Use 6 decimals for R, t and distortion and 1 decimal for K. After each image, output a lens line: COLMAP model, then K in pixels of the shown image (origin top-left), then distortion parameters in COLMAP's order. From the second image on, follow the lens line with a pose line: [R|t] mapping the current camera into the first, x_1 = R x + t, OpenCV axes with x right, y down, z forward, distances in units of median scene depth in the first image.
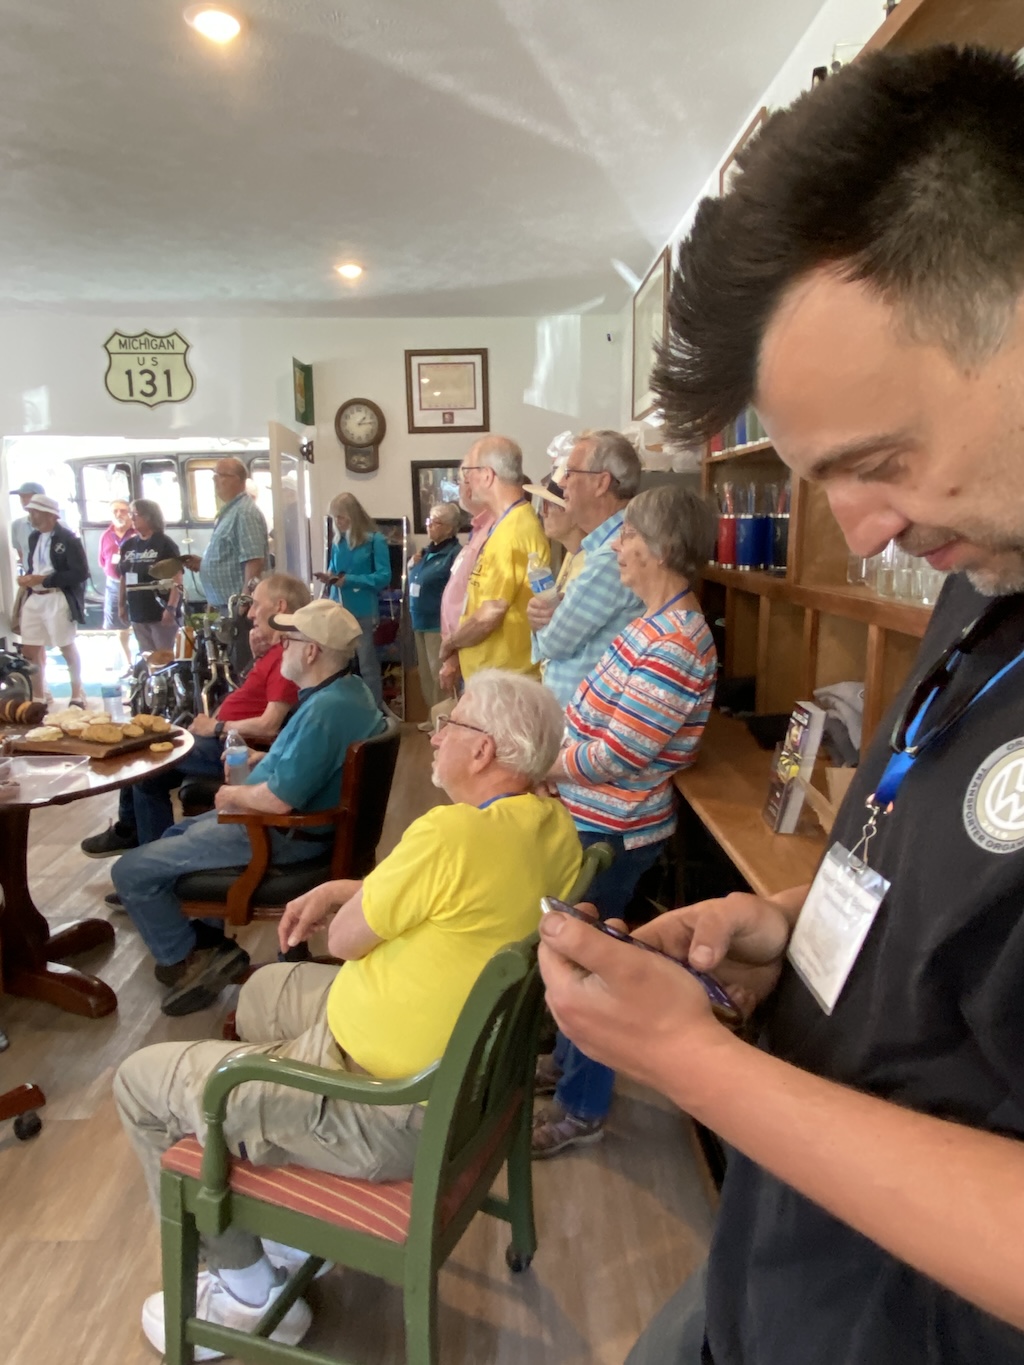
lens RADIAL K [[924.1, 0, 496.8], [0, 924.1, 685.7], [0, 0, 1]] dist [0.063005, -0.070531]
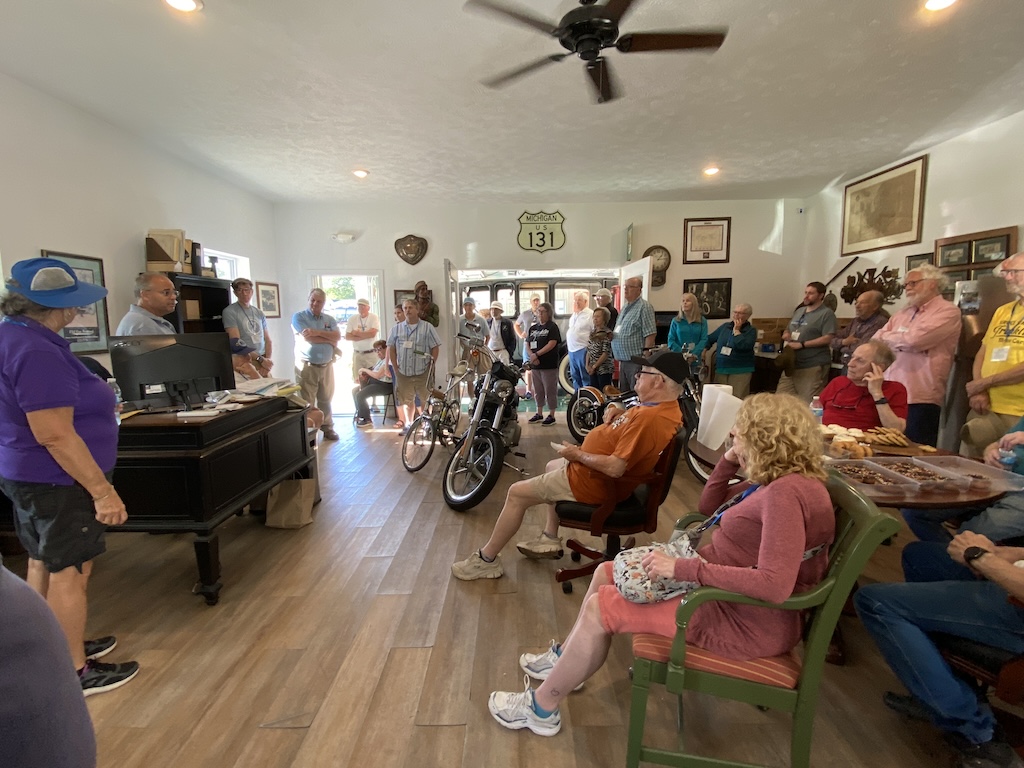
lens RADIAL K [[476.4, 0, 507.2], [0, 476.4, 385.9], [0, 0, 1]] dist [0.026633, -0.001242]
pose [[0.999675, -0.001226, -0.025452, -0.414842], [0.000348, 0.999405, -0.034478, -0.007750], [0.025480, 0.034458, 0.999081, 0.082804]]
